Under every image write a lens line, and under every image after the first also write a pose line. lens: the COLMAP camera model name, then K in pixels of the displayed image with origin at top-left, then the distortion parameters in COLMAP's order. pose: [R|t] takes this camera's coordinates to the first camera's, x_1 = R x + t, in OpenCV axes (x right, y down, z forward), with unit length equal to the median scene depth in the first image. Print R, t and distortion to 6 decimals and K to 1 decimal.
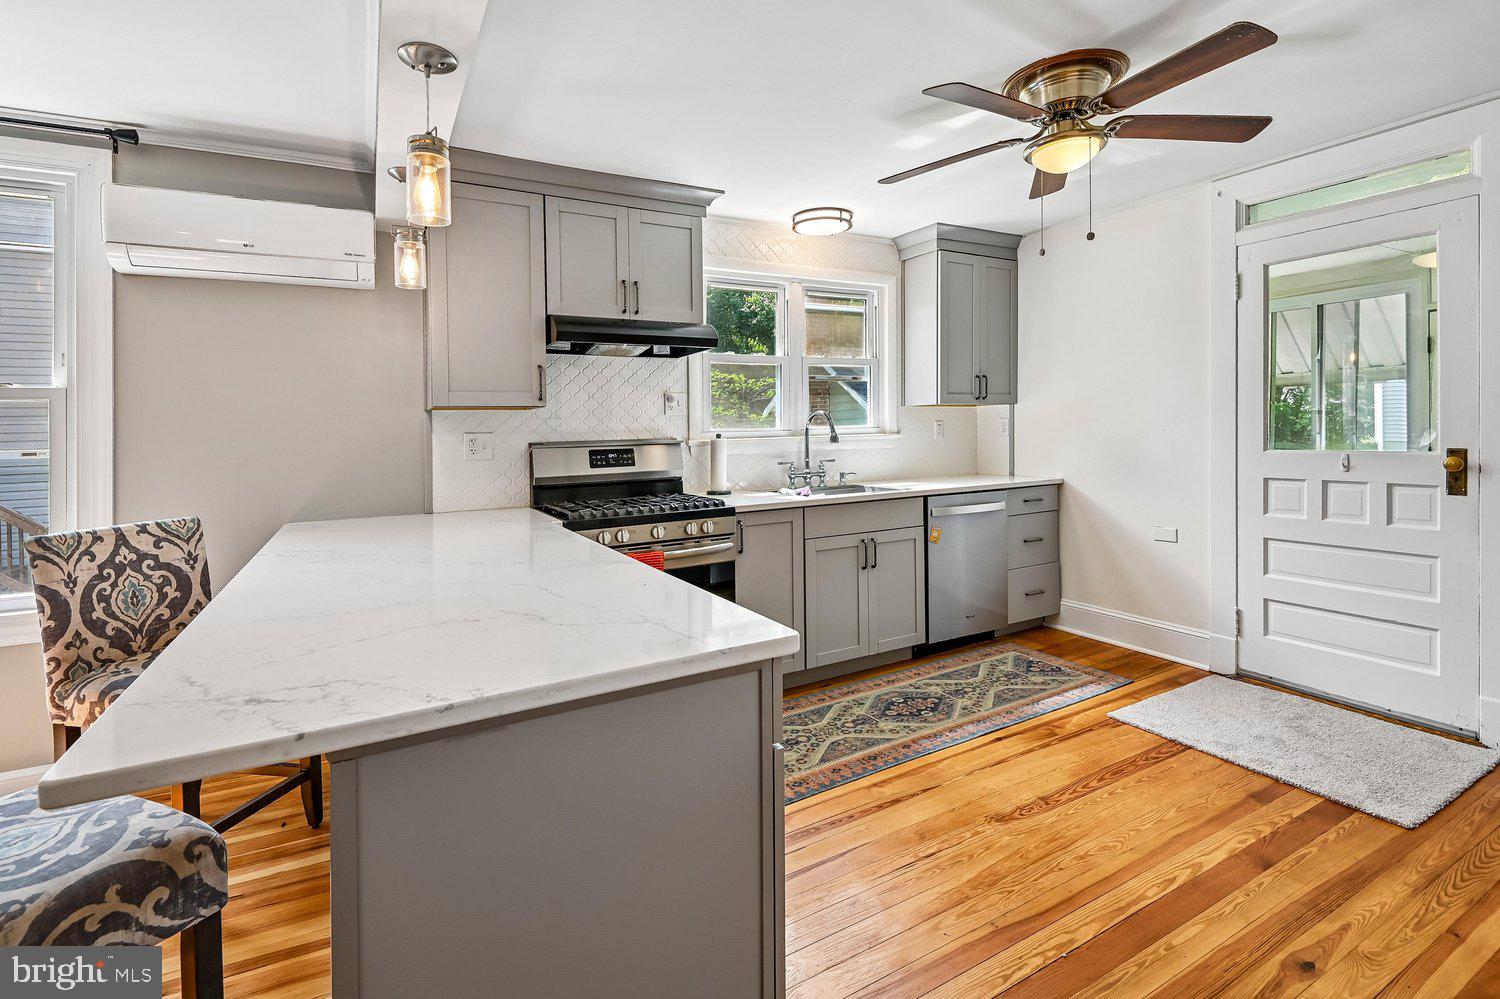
lens RADIAL K [[688.0, 0, 729.7], [0, 688.0, 439.6], [0, 0, 1]] dist [0.003150, -0.001901]
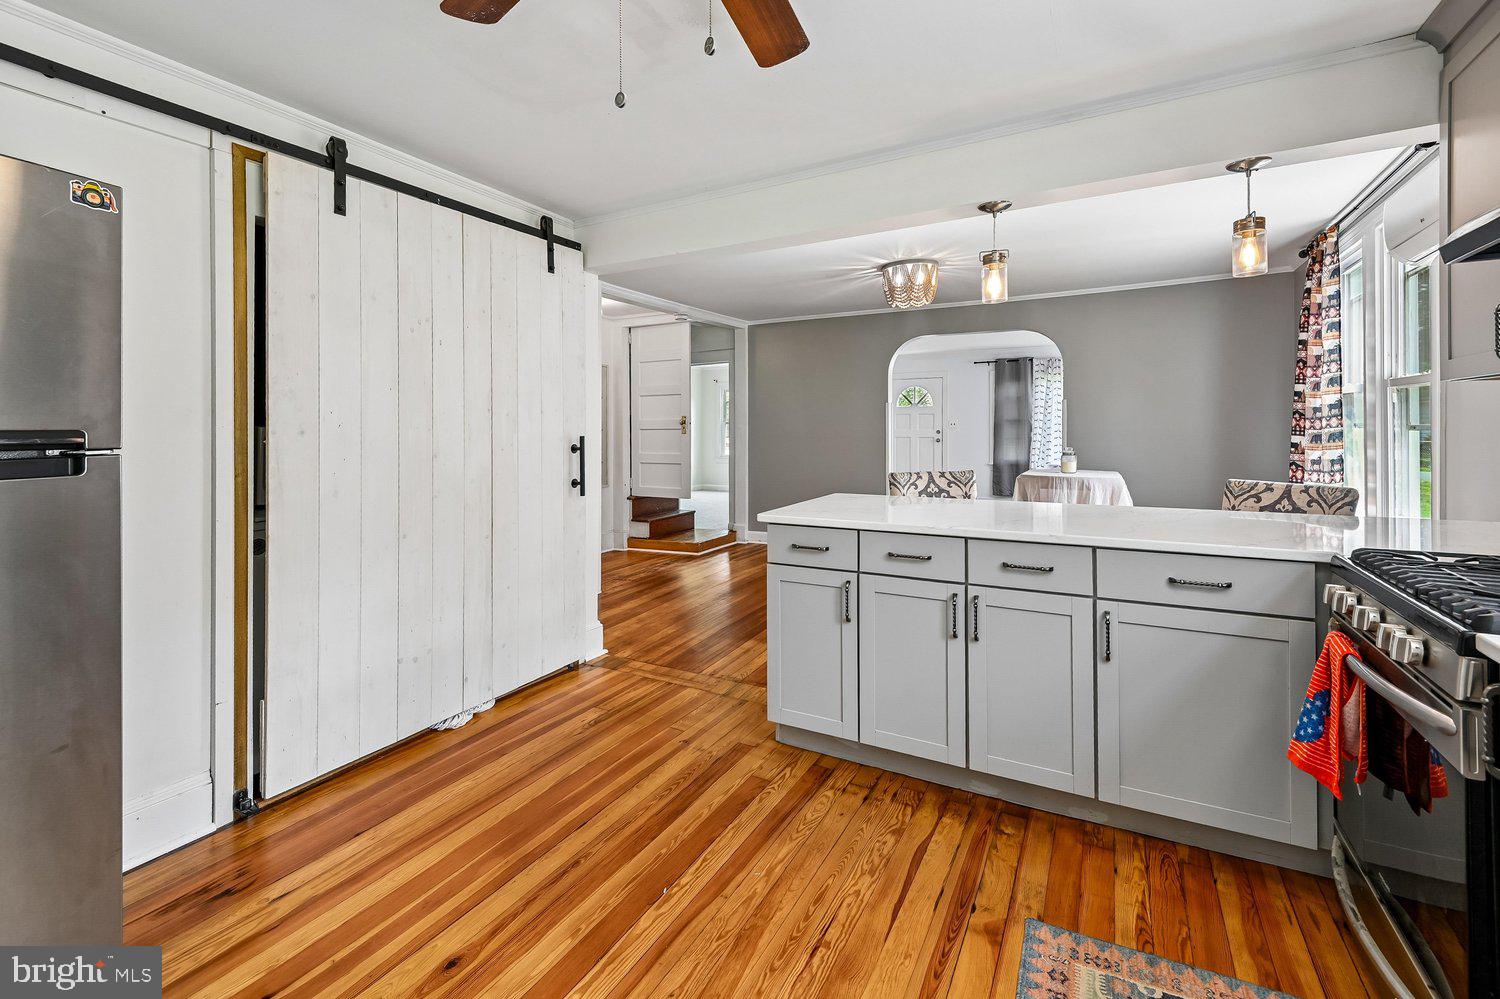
lens RADIAL K [[679.8, 0, 751.2], [0, 679.8, 416.7], [0, 0, 1]] dist [0.011833, -0.002961]
pose [[-0.825888, 0.024746, -0.563291, 0.724491], [0.023890, 0.999675, 0.008891, -0.042654], [0.563328, -0.006114, -0.826211, 1.485802]]
